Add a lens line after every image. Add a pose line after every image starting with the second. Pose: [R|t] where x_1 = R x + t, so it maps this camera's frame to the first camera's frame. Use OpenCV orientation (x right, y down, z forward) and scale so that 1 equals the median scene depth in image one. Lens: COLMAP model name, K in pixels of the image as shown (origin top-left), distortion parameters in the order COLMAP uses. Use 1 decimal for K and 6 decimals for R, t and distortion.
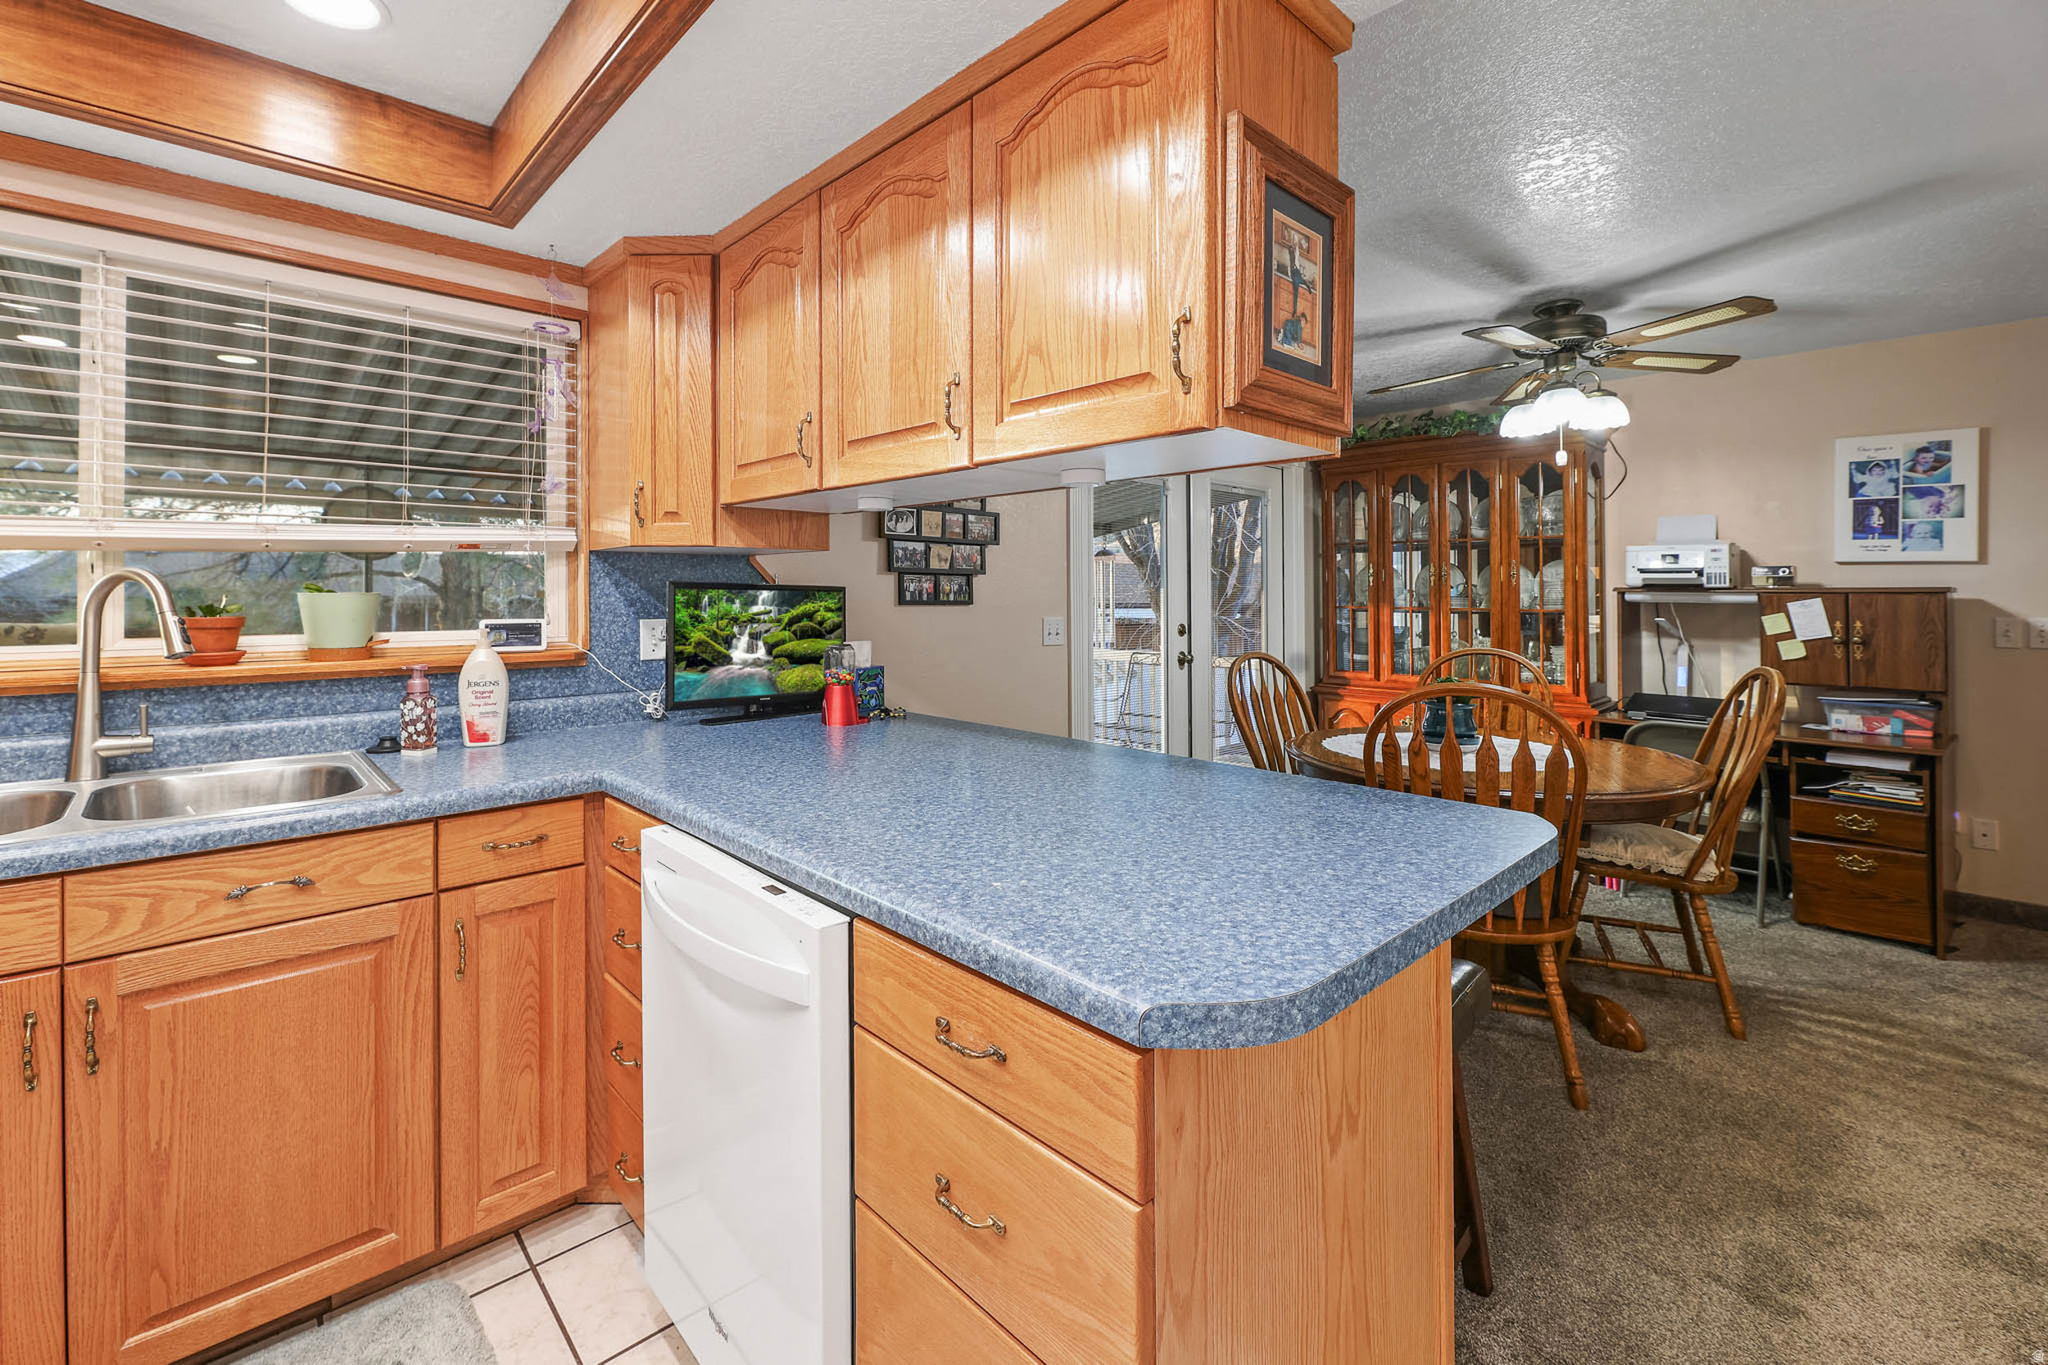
lens RADIAL K [[853.2, 0, 1021.4], [0, 853.2, 601.9], [0, 0, 1]] dist [-0.001755, -0.000405]
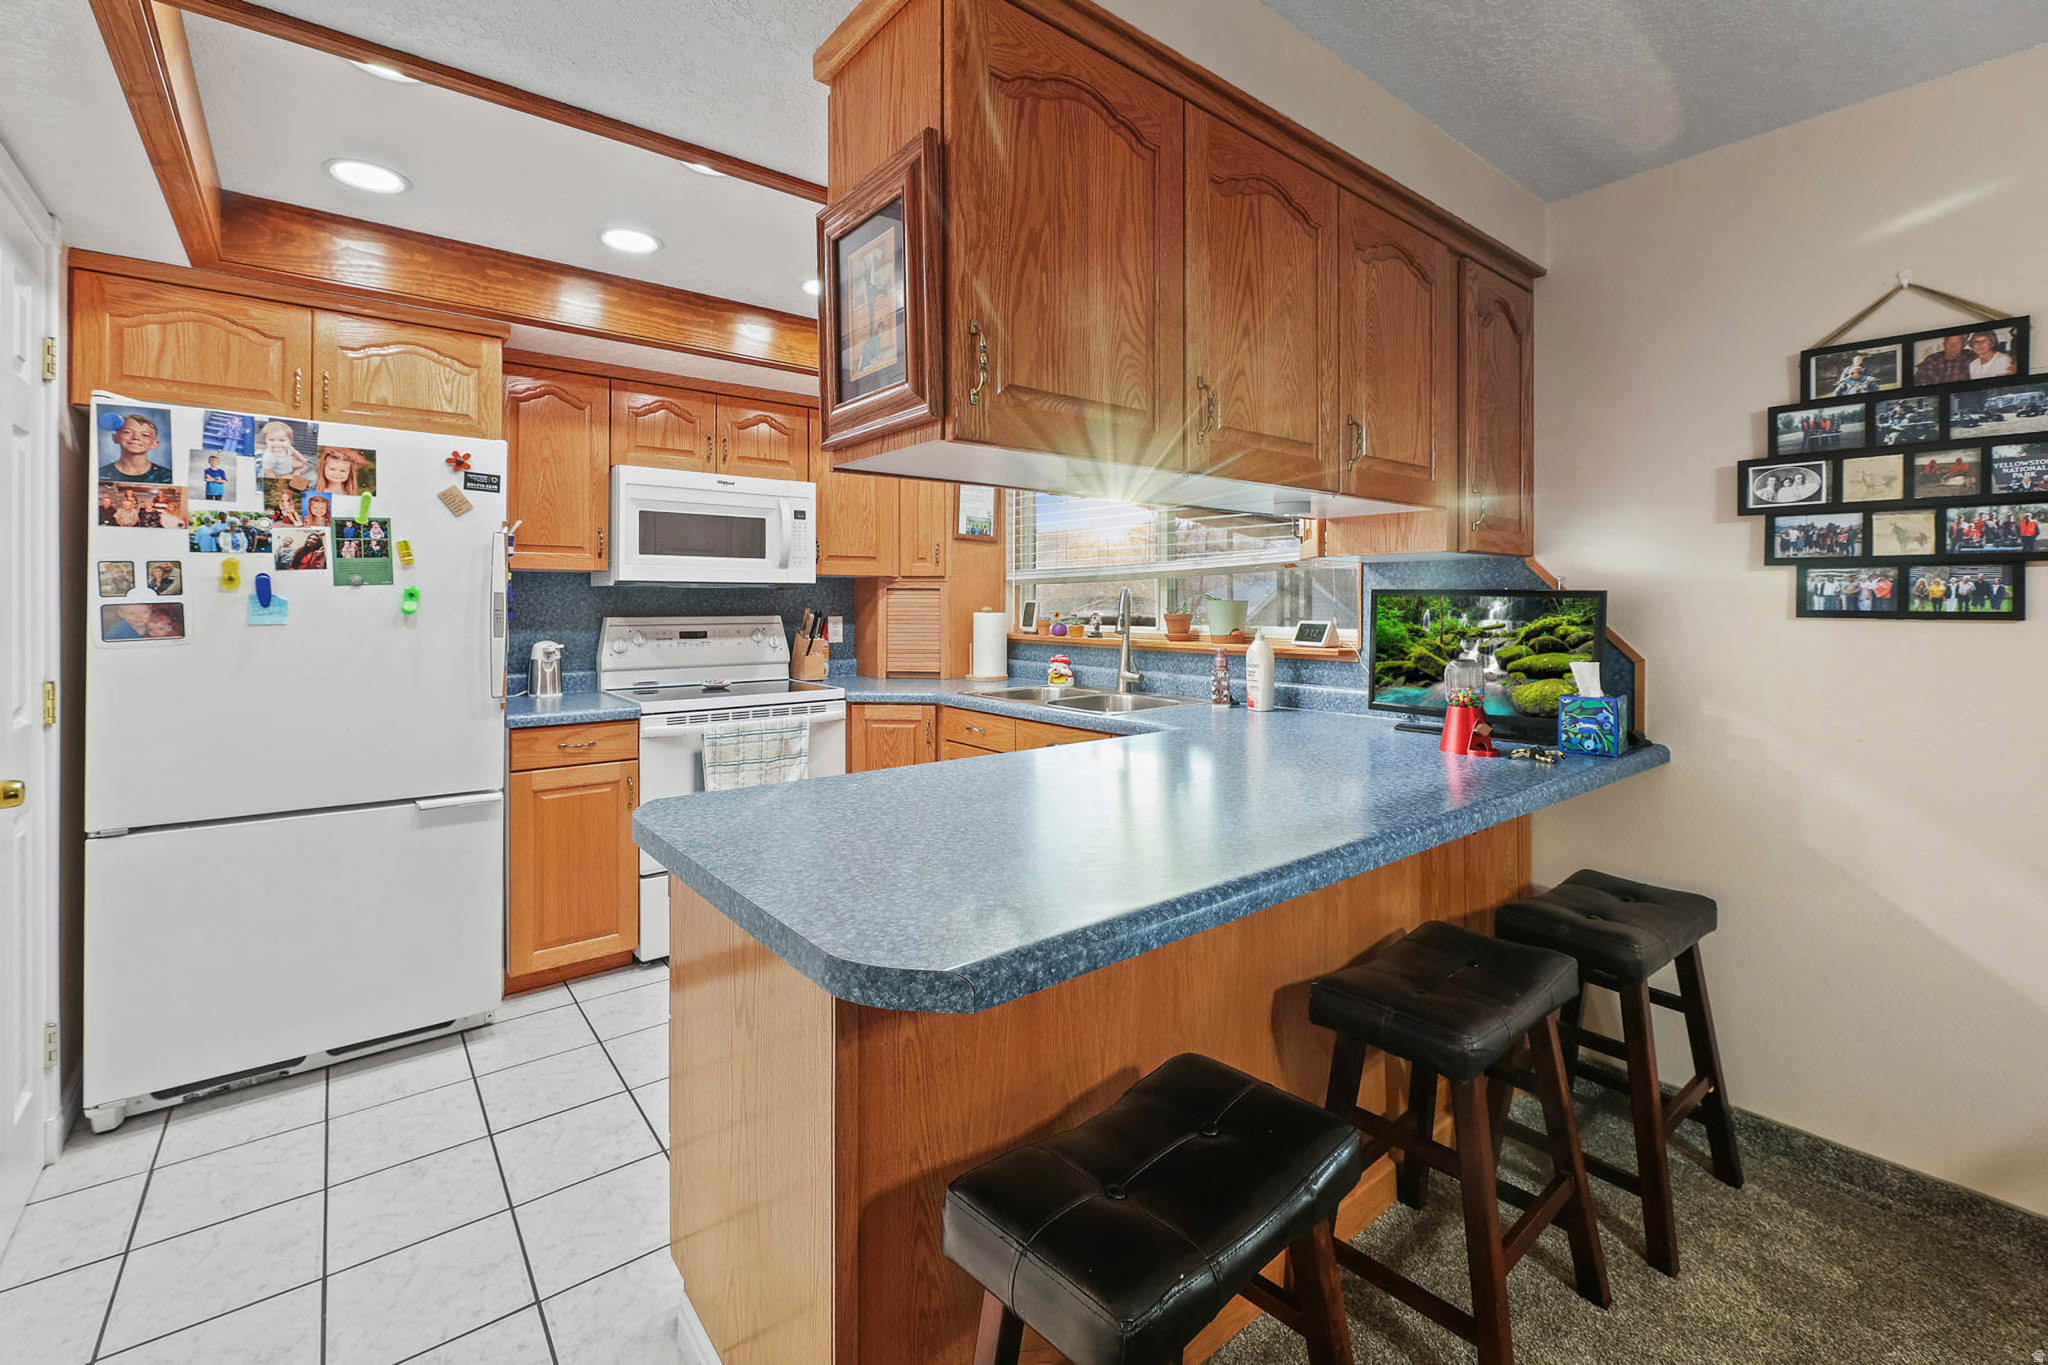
lens RADIAL K [[853.2, 0, 1021.4], [0, 853.2, 601.9], [0, 0, 1]] dist [-0.001755, -0.000405]
pose [[-0.053210, -0.000151, -0.998583, 0.510778], [-0.007230, 0.999974, 0.000234, -0.003814], [0.998557, 0.007233, -0.053210, 0.462995]]
